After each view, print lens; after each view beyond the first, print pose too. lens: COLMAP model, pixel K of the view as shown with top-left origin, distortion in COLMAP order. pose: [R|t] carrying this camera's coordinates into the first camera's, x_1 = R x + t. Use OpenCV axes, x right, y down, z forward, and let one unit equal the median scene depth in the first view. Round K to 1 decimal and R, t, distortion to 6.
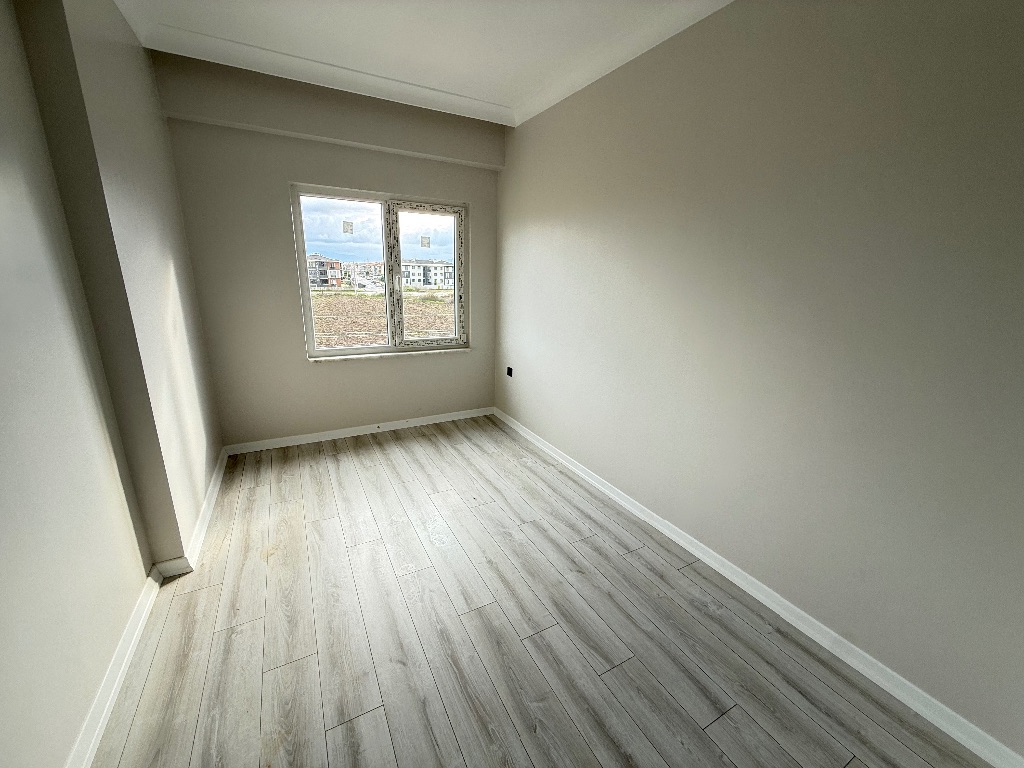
lens RADIAL K [[407.1, 0, 509.6], [0, 407.1, 384.0], [0, 0, 1]] dist [-0.000314, 0.000297]
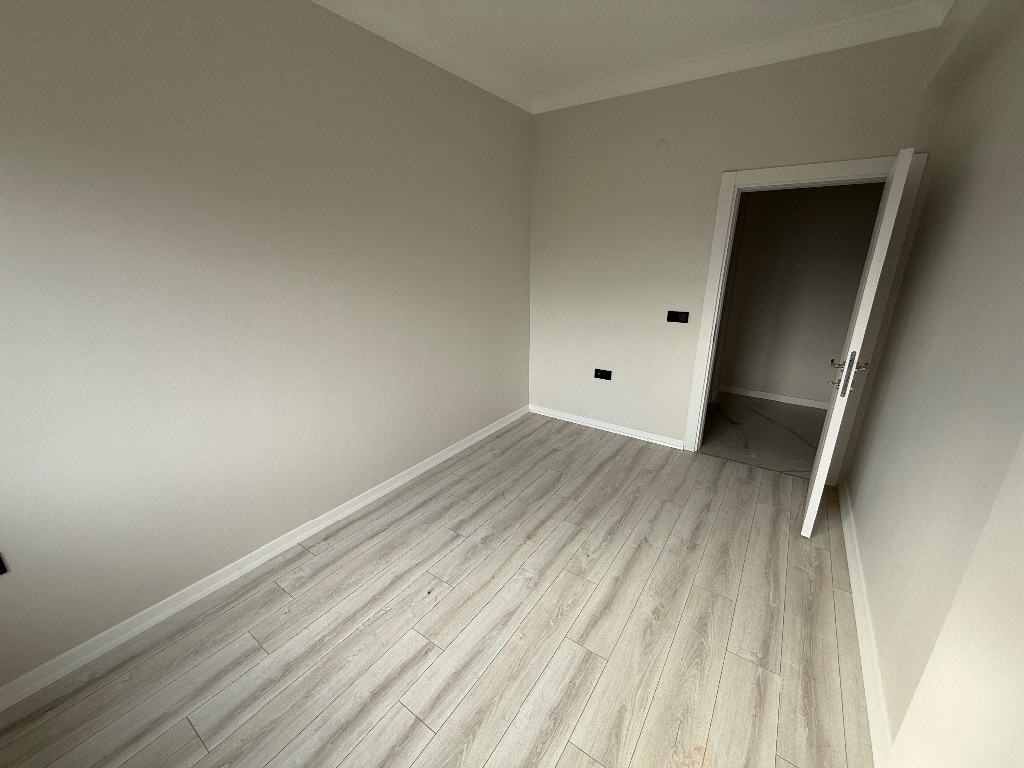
lens RADIAL K [[407.1, 0, 509.6], [0, 407.1, 384.0], [0, 0, 1]] dist [-0.000314, 0.000297]
pose [[-0.452122, -0.293753, 0.842196, -0.771392], [0.223532, 0.876766, 0.425812, -0.369149], [-0.863492, 0.380777, -0.330742, 1.183532]]
